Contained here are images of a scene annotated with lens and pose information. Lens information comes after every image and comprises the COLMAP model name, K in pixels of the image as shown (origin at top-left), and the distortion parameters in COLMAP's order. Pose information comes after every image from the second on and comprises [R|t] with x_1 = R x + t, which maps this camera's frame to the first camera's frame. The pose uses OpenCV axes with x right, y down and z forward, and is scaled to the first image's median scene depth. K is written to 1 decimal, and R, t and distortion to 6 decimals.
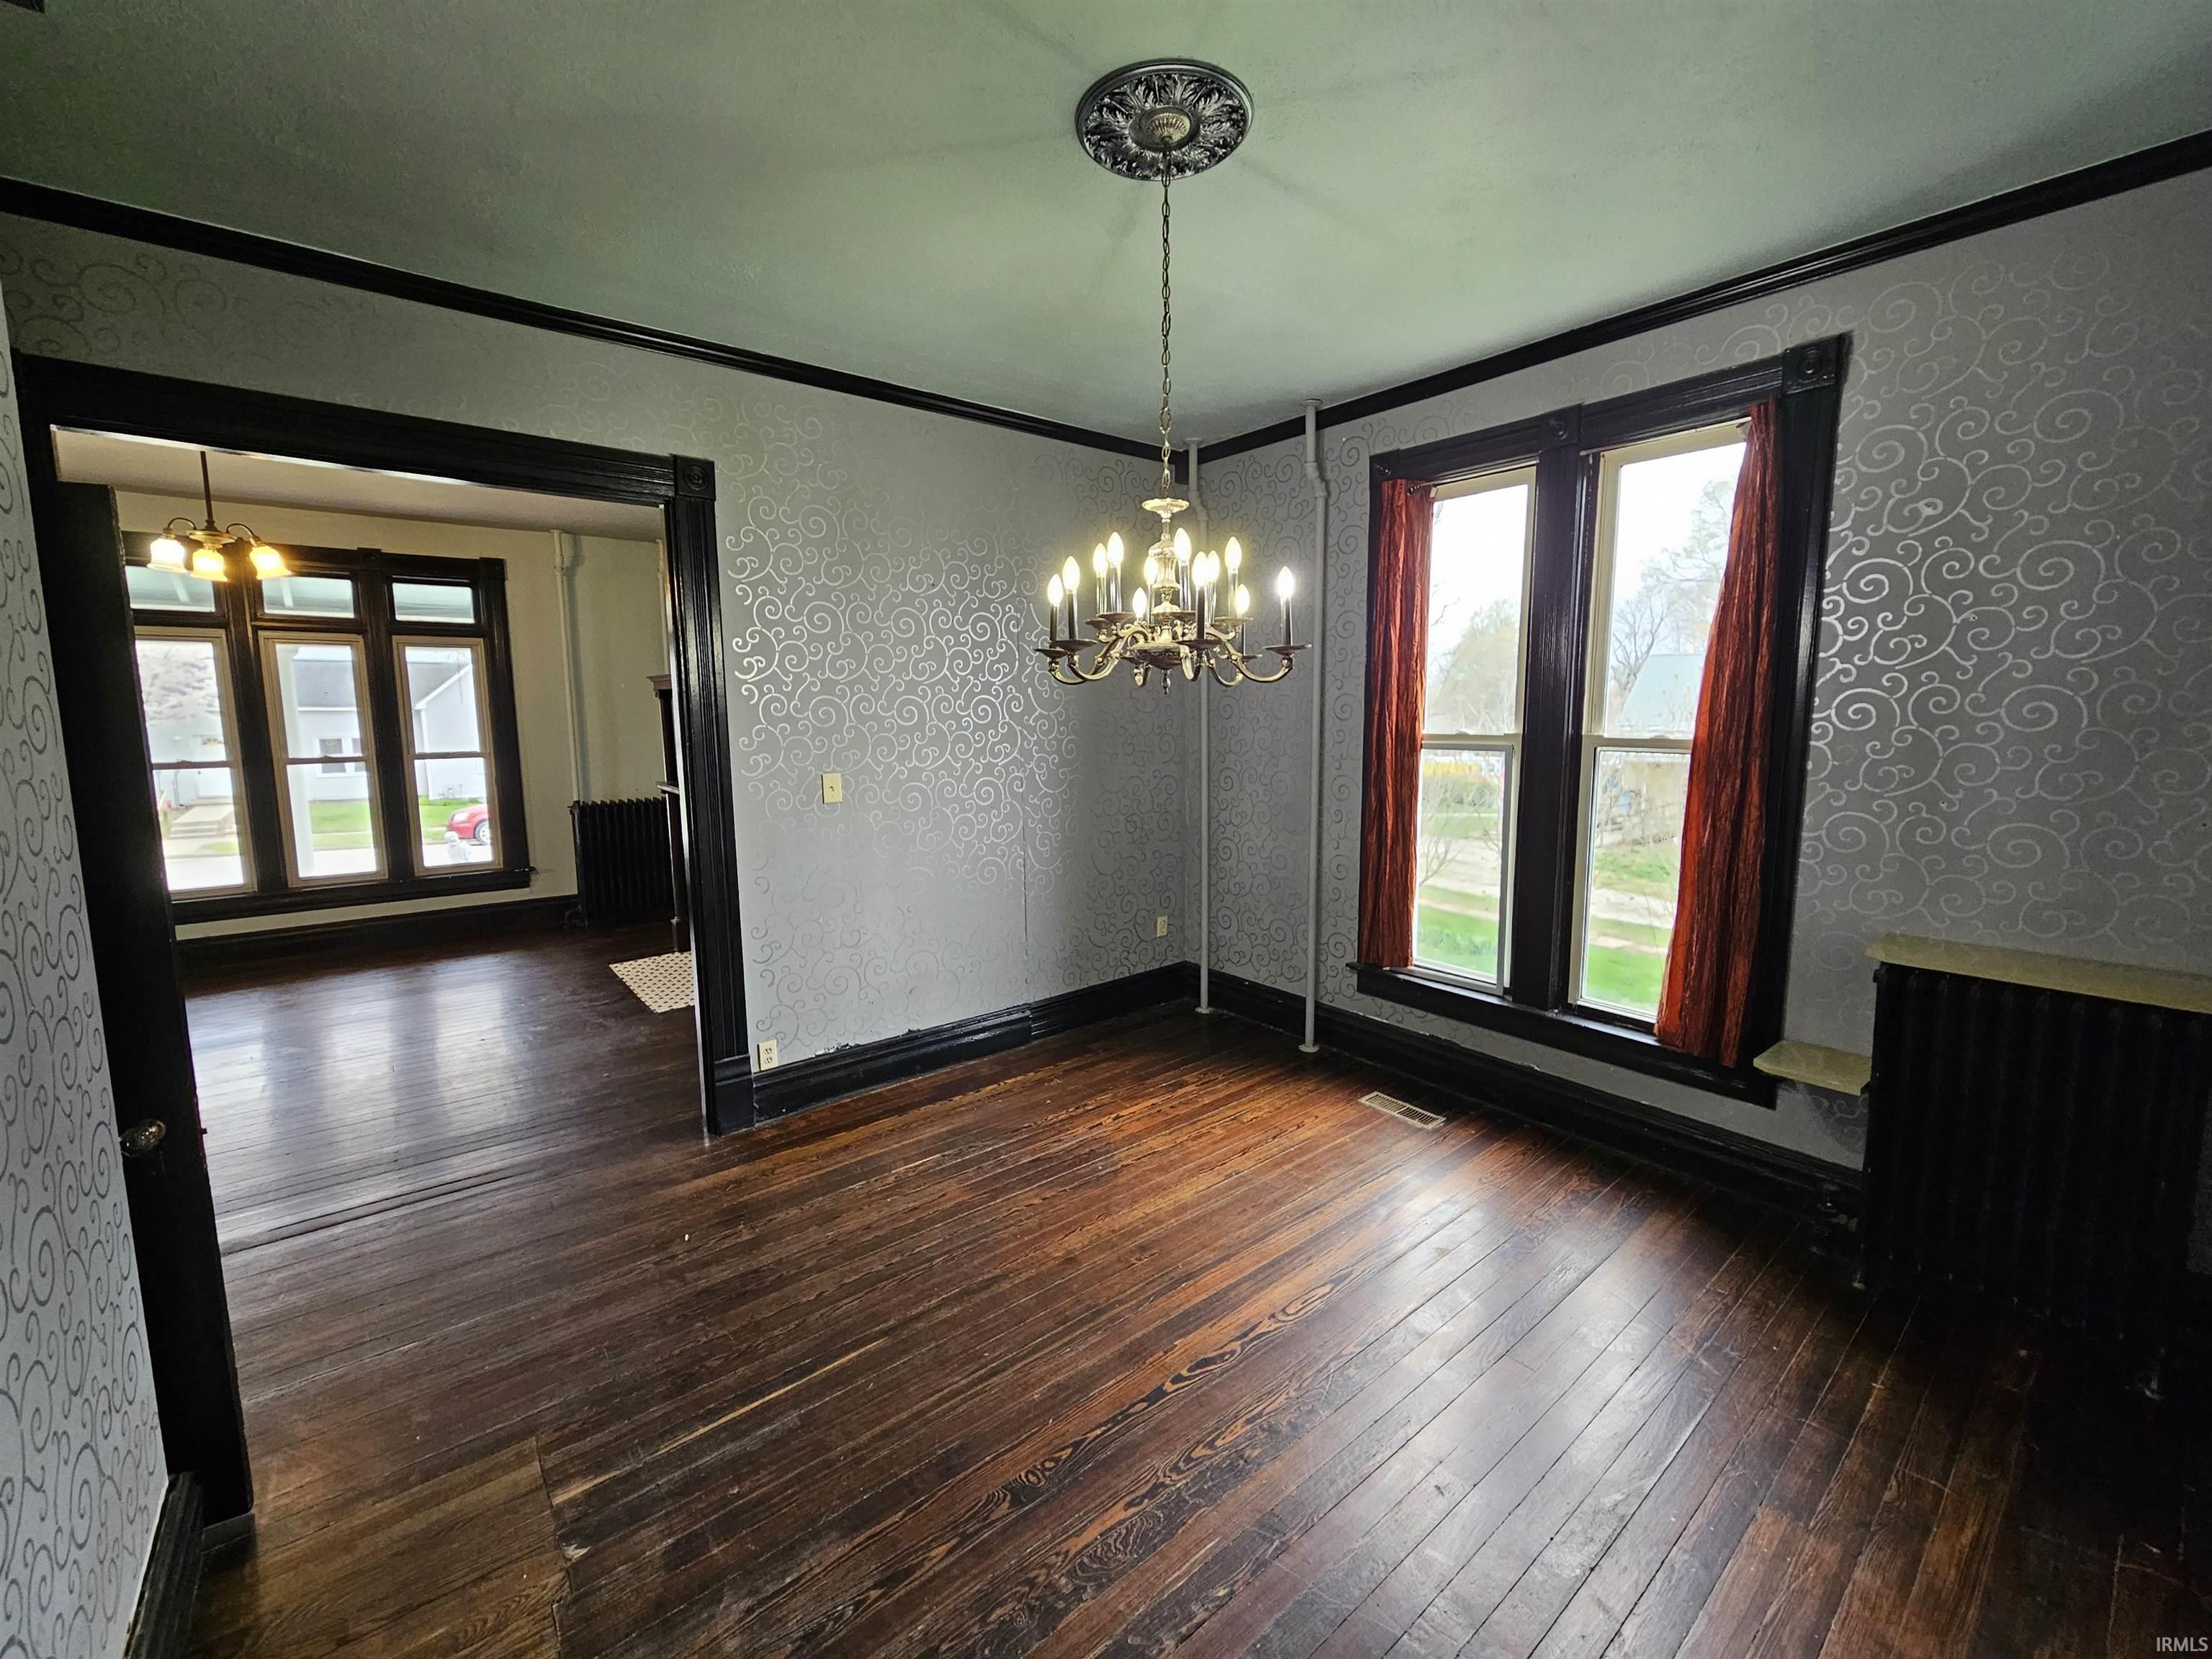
lens RADIAL K [[908.4, 0, 1116.6], [0, 908.4, 823.1], [0, 0, 1]] dist [0.000367, 0.000597]
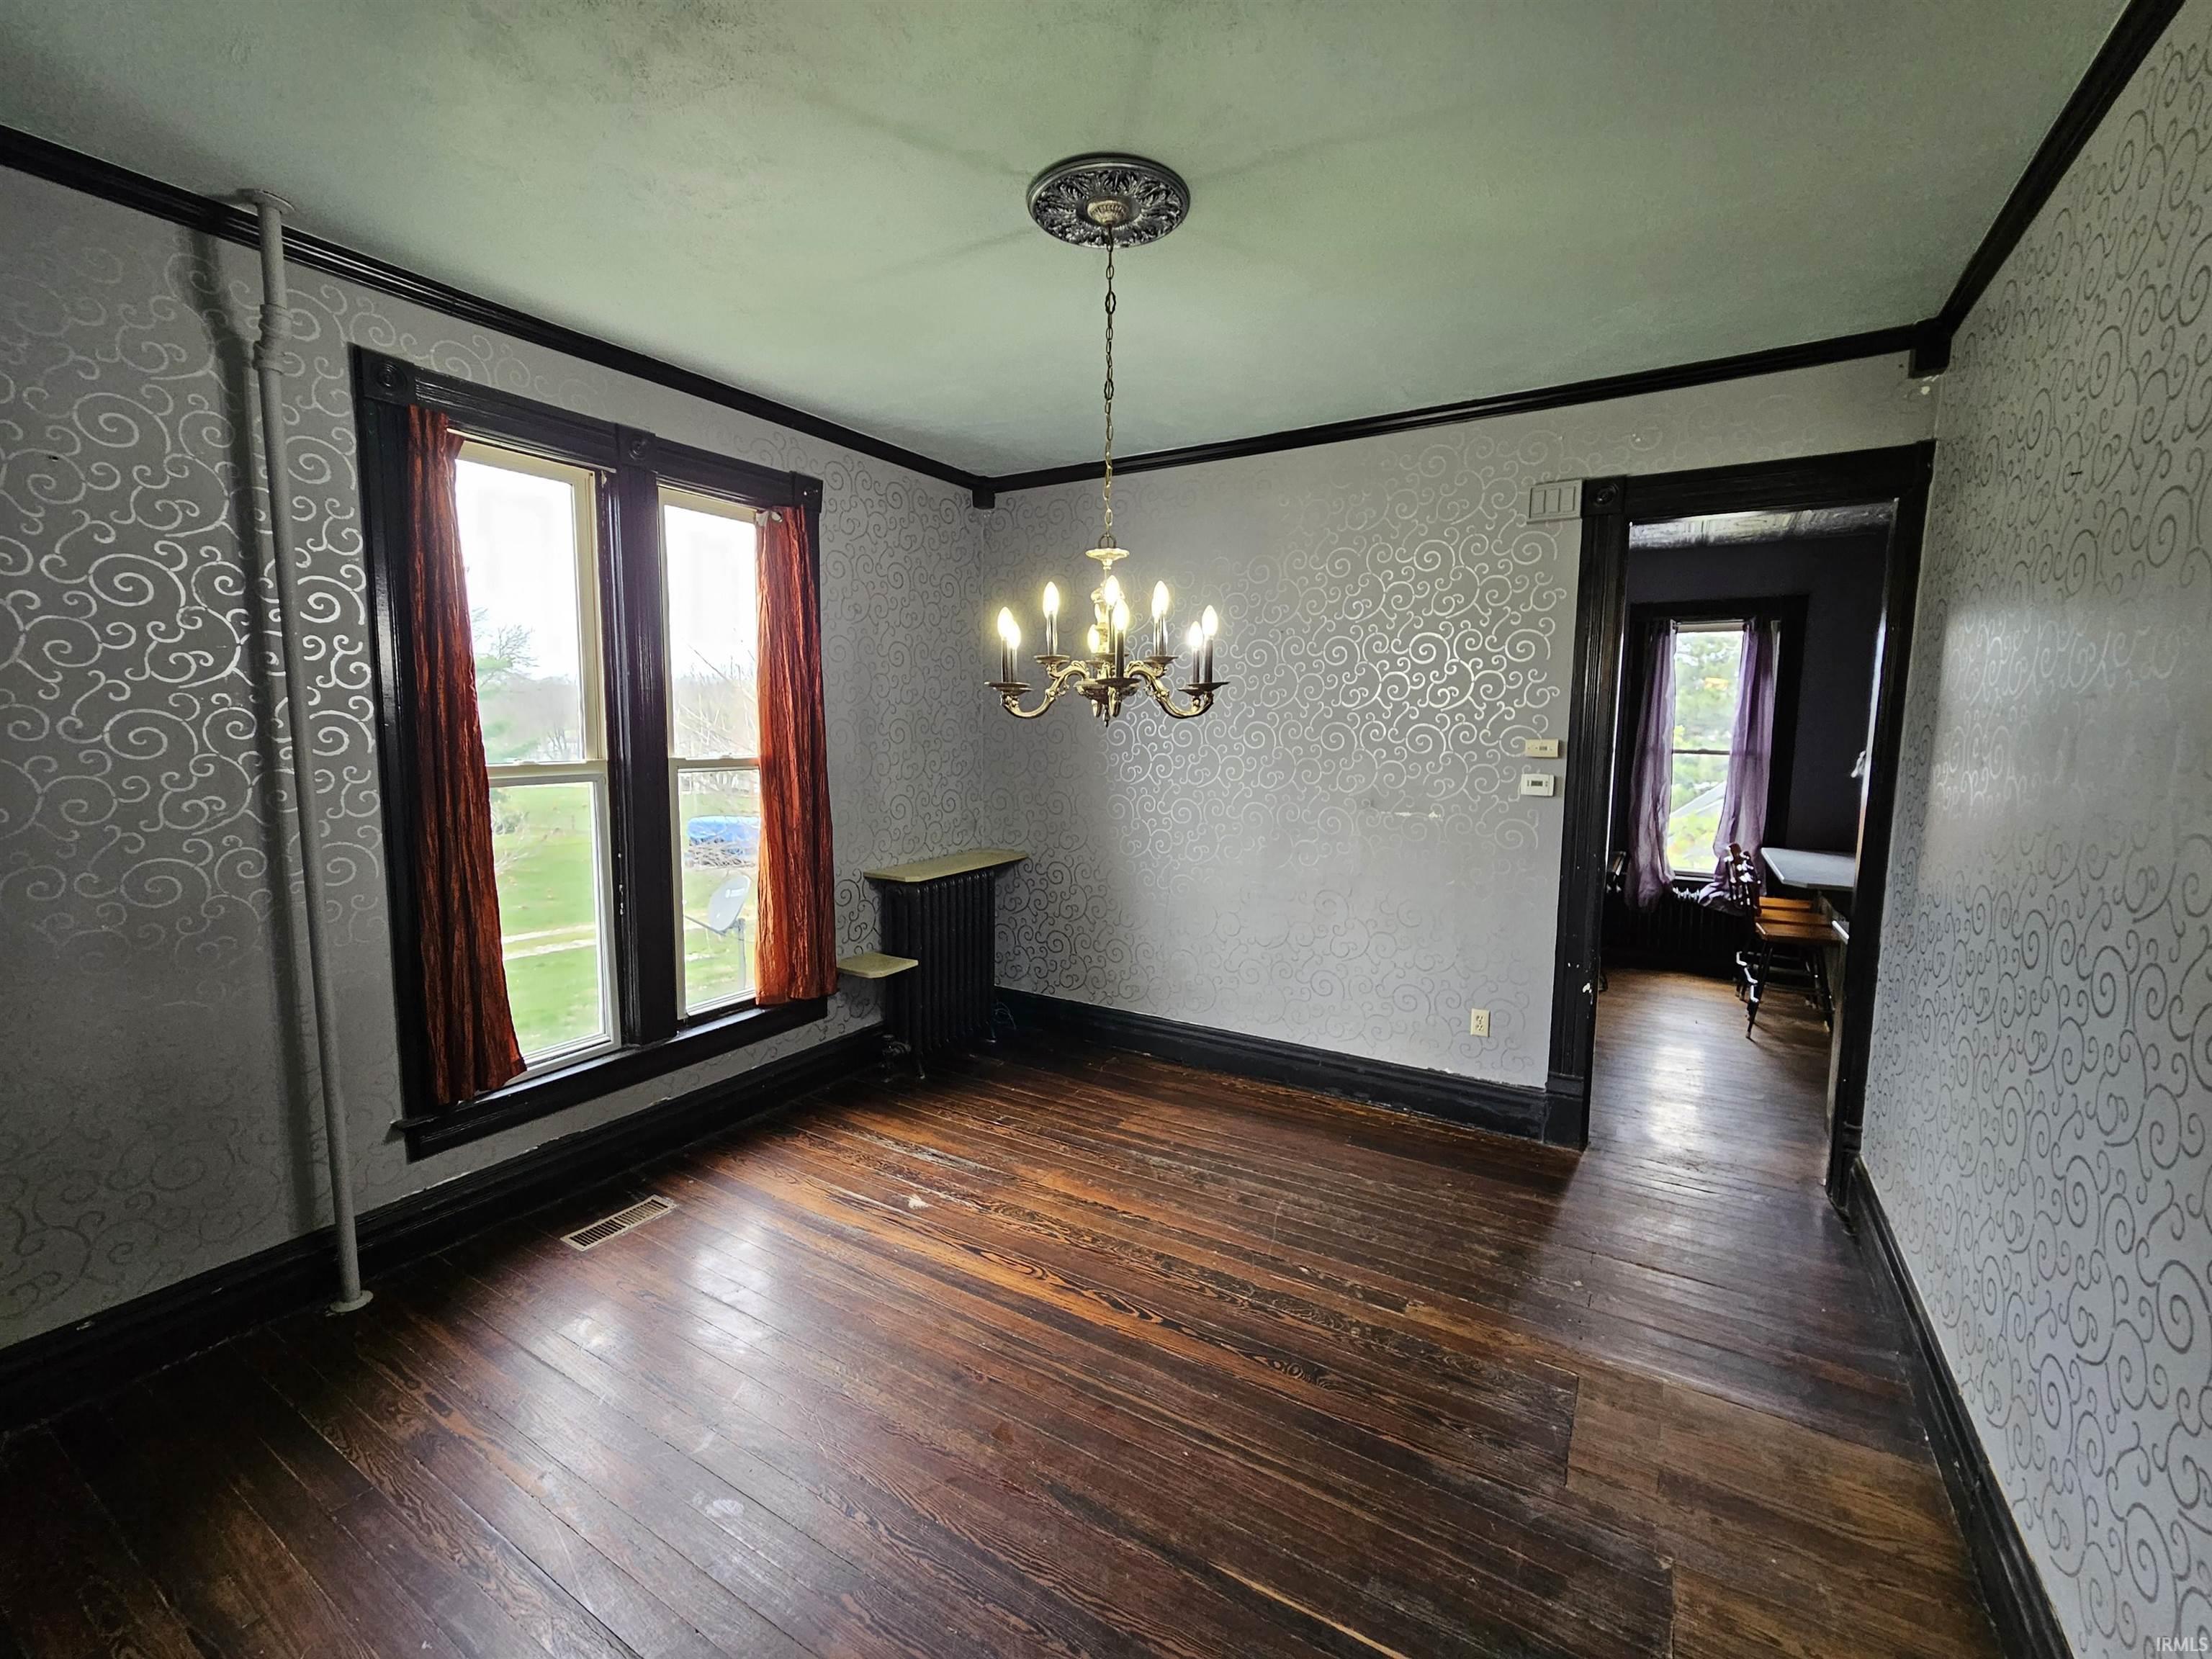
lens RADIAL K [[908.4, 0, 1117.3], [0, 908.4, 820.7], [0, 0, 1]] dist [0.000367, 0.000597]
pose [[-0.336536, -0.095967, 0.936768, -0.710594], [0.119383, 0.982419, 0.143533, -0.130095], [-0.934072, 0.160138, -0.319162, 0.985035]]
